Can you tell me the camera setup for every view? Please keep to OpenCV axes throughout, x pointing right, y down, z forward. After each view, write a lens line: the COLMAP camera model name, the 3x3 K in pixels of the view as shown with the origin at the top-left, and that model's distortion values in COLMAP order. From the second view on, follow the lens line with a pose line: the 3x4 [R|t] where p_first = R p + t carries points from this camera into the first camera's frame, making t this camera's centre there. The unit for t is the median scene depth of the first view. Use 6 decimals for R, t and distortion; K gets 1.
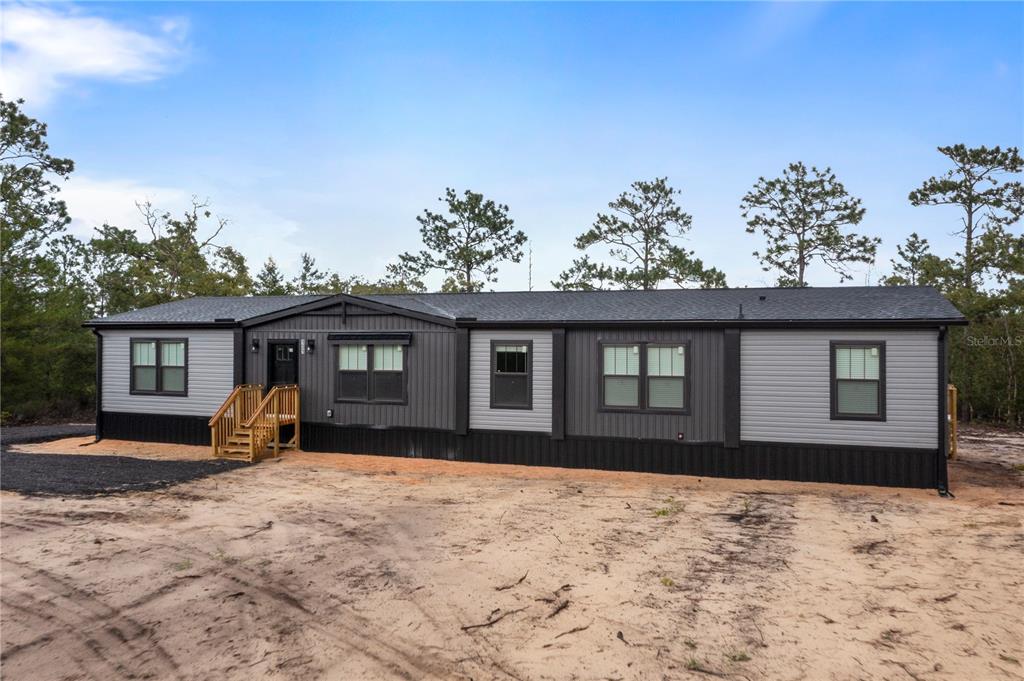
lens RADIAL K [[808.4, 0, 510.3], [0, 808.4, 336.0], [0, 0, 1]] dist [-0.011088, -0.003513]
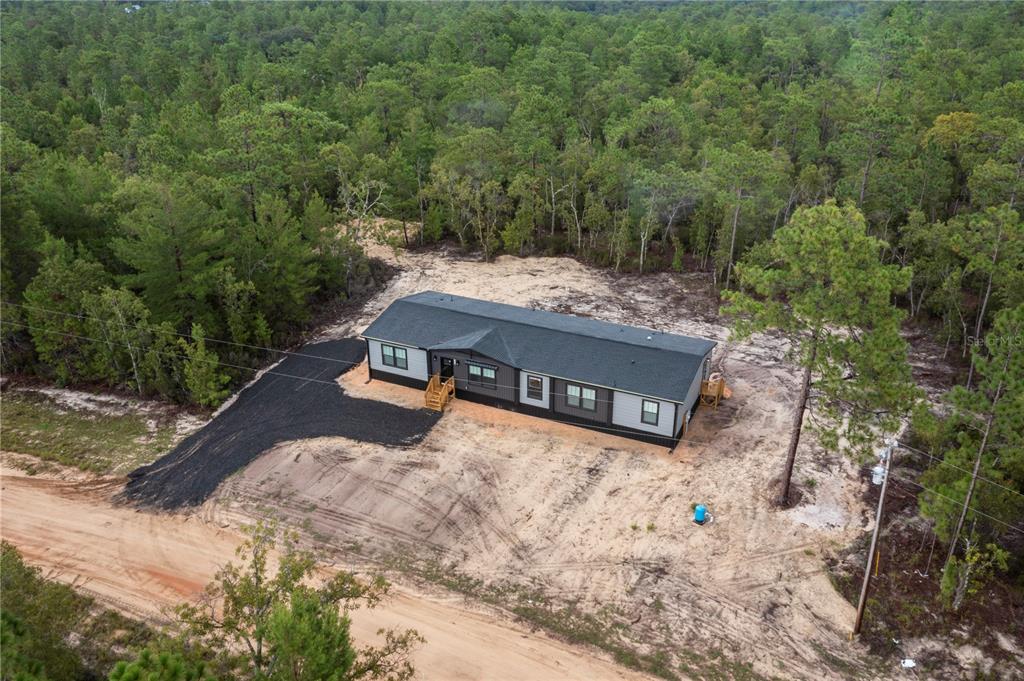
lens RADIAL K [[808.4, 0, 509.9], [0, 808.4, 341.0], [0, 0, 1]] dist [-0.011088, -0.003513]
pose [[0.995223, 0.032607, -0.092020, 0.154361], [0.009504, 0.905737, 0.423734, -1.180179], [0.097163, -0.422584, 0.901100, -1.307495]]
